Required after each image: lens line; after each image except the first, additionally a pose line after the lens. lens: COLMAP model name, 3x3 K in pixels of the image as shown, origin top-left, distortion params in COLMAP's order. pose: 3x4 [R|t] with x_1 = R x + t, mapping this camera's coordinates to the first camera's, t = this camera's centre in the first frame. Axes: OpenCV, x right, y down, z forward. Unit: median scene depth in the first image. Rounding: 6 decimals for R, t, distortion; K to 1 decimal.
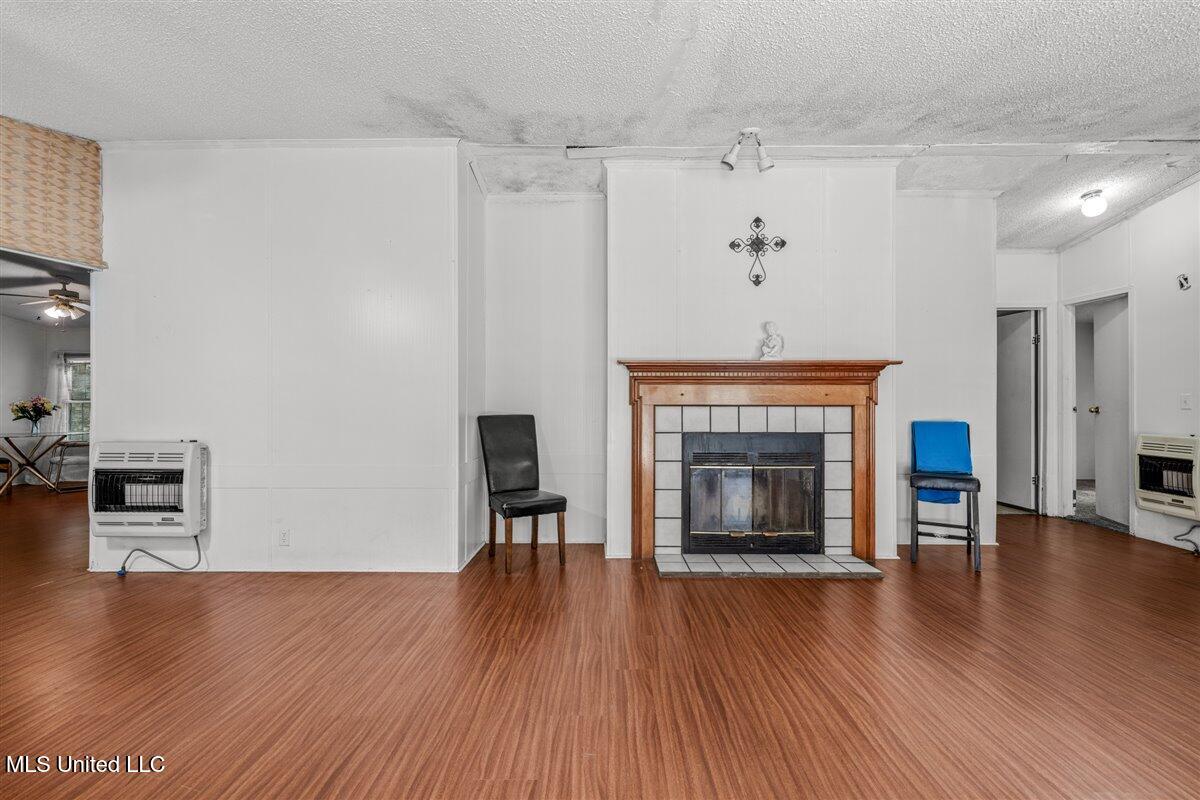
lens RADIAL K [[517.0, 0, 599.4], [0, 517.0, 404.3], [0, 0, 1]] dist [0.001782, -0.000191]
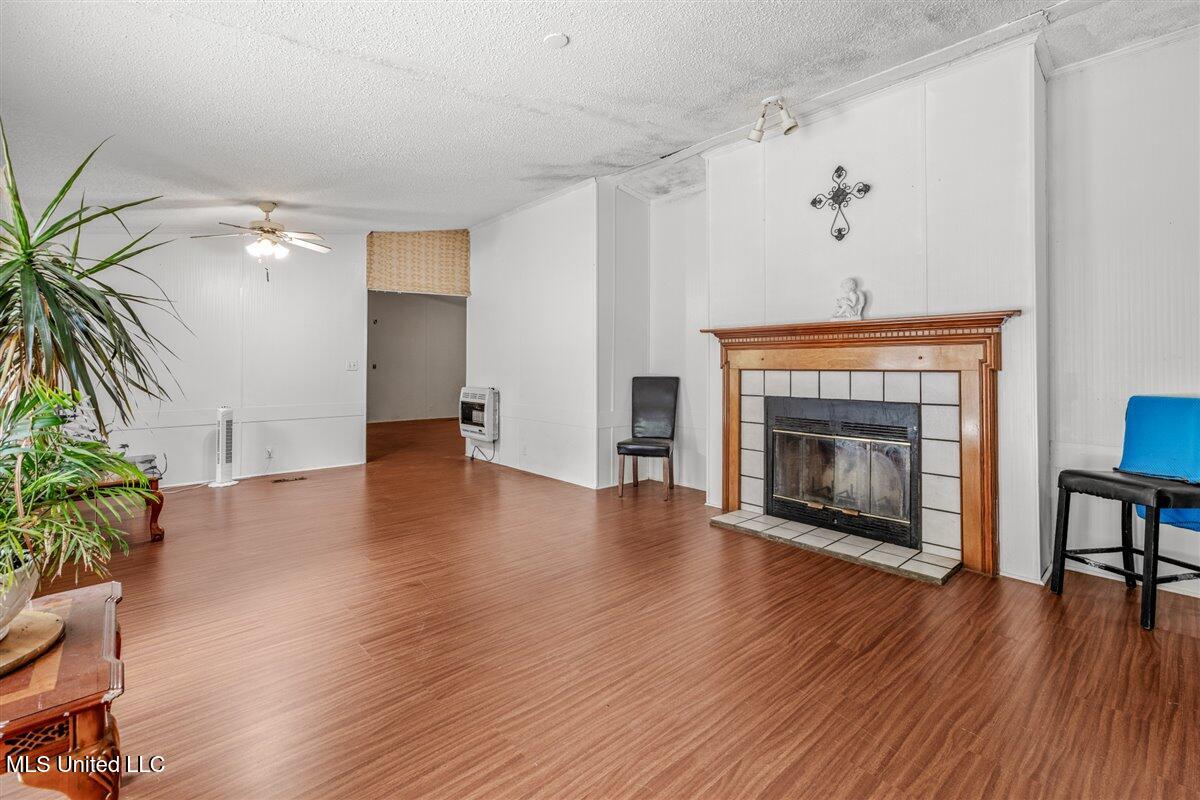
lens RADIAL K [[517.0, 0, 567.9], [0, 517.0, 360.9], [0, 0, 1]] dist [0.001782, -0.000191]
pose [[0.660240, -0.007179, -0.751020, 0.680453], [-0.003397, 0.999916, -0.012544, -0.000769], [0.751047, 0.010833, 0.660160, 0.028703]]
